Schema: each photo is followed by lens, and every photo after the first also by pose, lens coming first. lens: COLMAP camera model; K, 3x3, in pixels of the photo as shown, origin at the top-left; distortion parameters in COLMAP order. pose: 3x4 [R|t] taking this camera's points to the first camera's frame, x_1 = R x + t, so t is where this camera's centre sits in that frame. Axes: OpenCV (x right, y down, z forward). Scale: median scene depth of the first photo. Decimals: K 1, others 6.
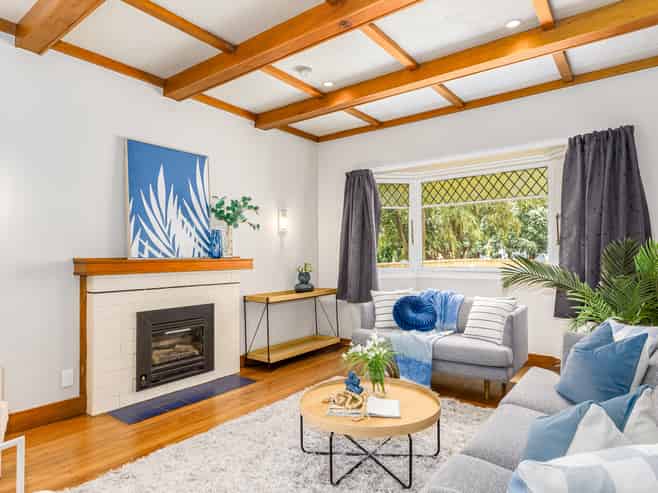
lens RADIAL K [[401.3, 0, 329.1], [0, 401.3, 250.5], [0, 0, 1]] dist [0.007792, 0.000689]
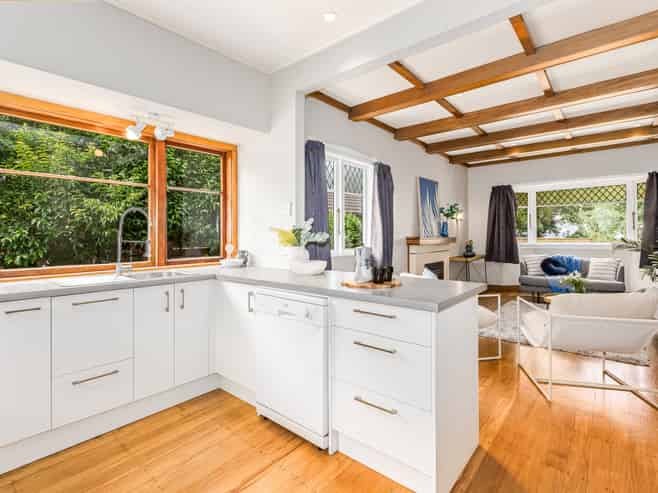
lens RADIAL K [[336.2, 0, 328.9], [0, 336.2, 241.3], [0, 0, 1]] dist [-0.001450, -0.000603]
pose [[0.998488, 0.000391, -0.054975, -0.650054], [0.001316, 0.999518, 0.031004, -0.009204], [0.054961, -0.031030, 0.998006, -0.525155]]
